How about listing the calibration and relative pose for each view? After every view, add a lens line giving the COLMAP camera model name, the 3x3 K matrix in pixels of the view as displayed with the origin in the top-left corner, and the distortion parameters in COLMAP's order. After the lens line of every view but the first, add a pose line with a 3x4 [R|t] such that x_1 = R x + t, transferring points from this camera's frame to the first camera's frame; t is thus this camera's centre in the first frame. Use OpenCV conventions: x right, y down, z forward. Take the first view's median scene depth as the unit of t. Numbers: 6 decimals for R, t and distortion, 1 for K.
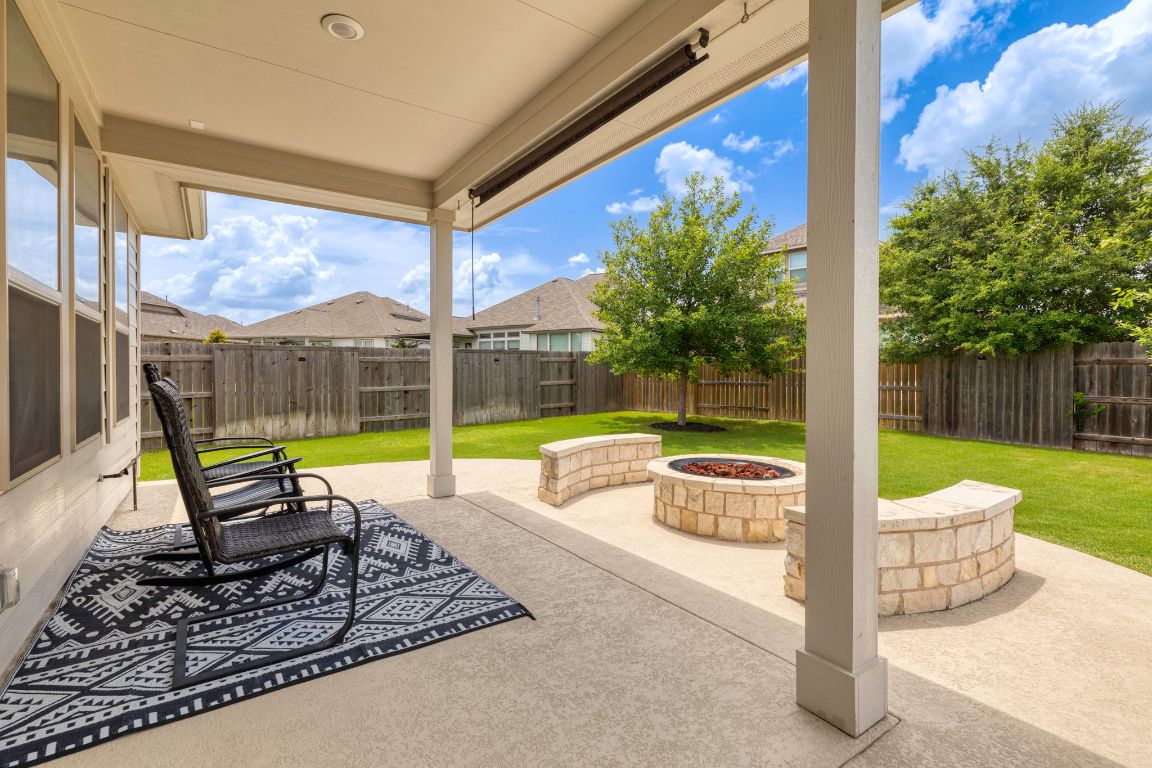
lens RADIAL K [[521.1, 0, 573.0], [0, 521.1, 376.3], [0, 0, 1]] dist [0.005466, -0.000335]
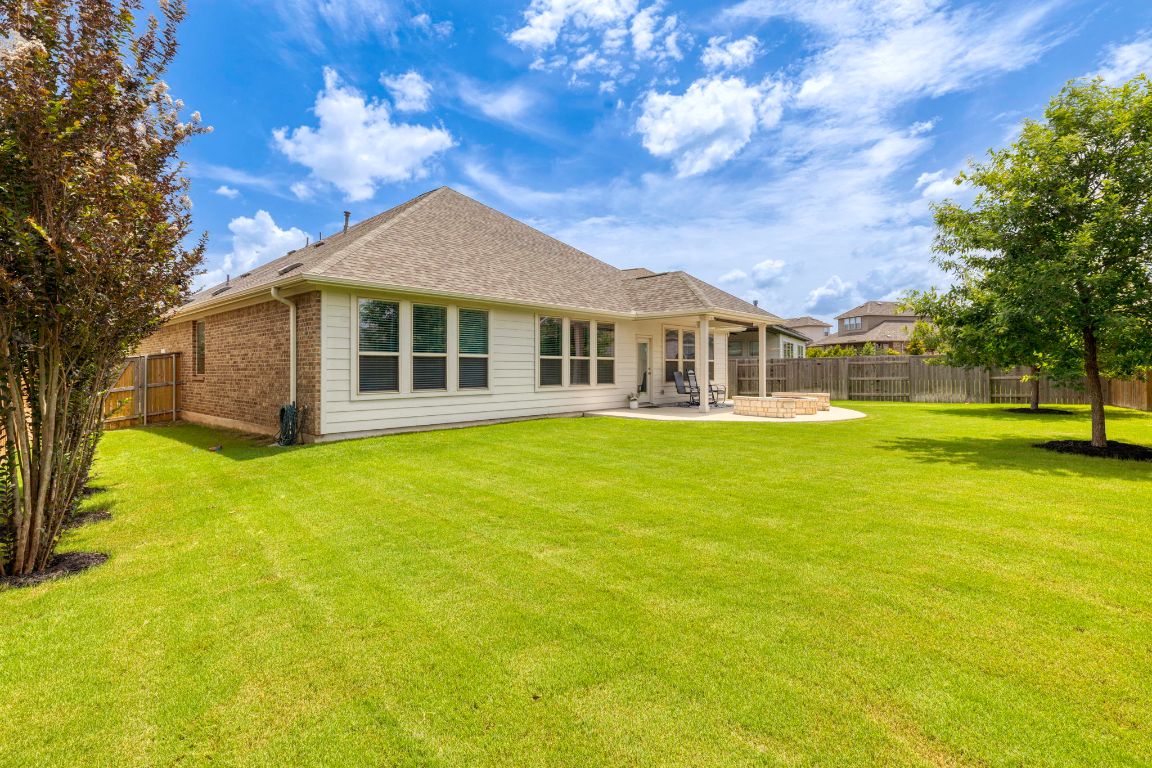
lens RADIAL K [[521.1, 0, 577.2], [0, 521.1, 375.9], [0, 0, 1]] dist [0.005466, -0.000335]
pose [[0.244239, 0.011452, -0.969647, 1.574976], [-0.006937, 0.999925, 0.010062, 0.002533], [0.969690, 0.004269, 0.244301, -0.602995]]
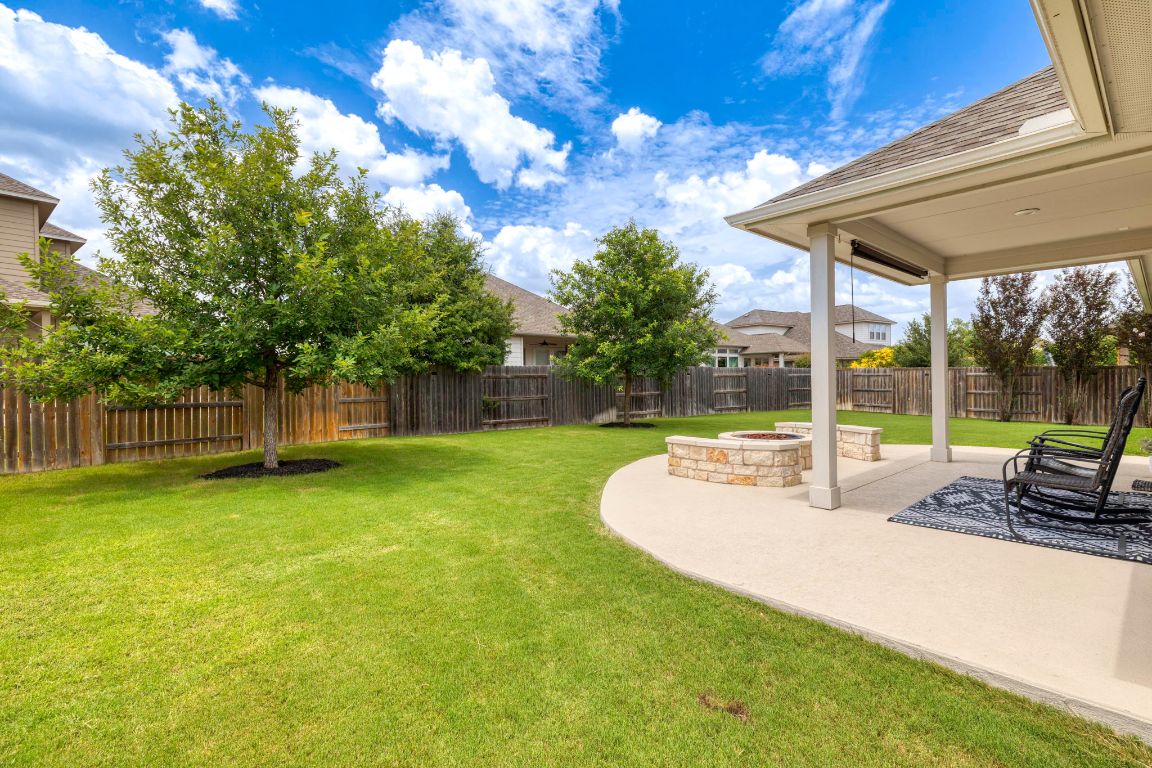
lens RADIAL K [[521.1, 0, 579.1], [0, 521.1, 384.6], [0, 0, 1]] dist [0.005466, -0.000335]
pose [[-0.136217, -0.009889, 0.990630, -0.594926], [0.019051, 0.999739, 0.012600, -0.016600], [-0.990496, 0.020588, -0.135993, 0.814176]]
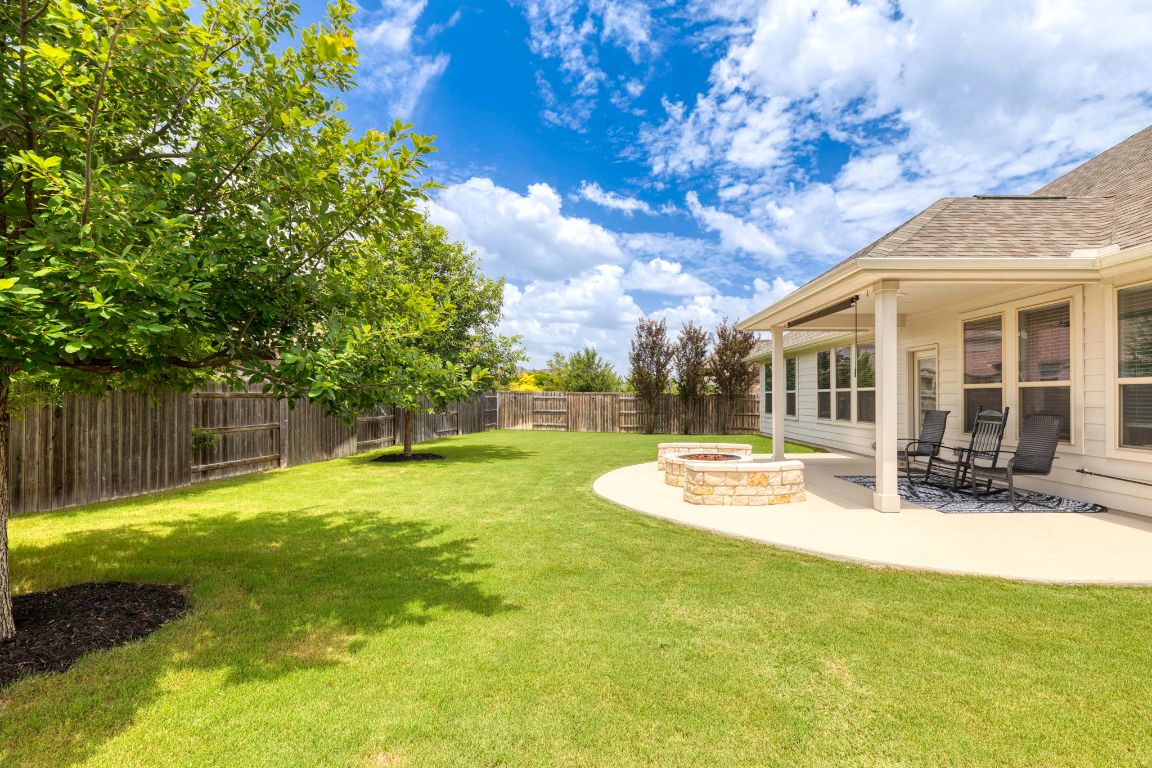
lens RADIAL K [[521.1, 0, 595.1], [0, 521.1, 392.5], [0, 0, 1]] dist [0.005466, -0.000335]
pose [[-0.823503, 0.001432, 0.567309, -0.202818], [0.000289, 0.999998, -0.002106, -0.027425], [-0.567311, -0.001571, -0.823502, 1.217351]]
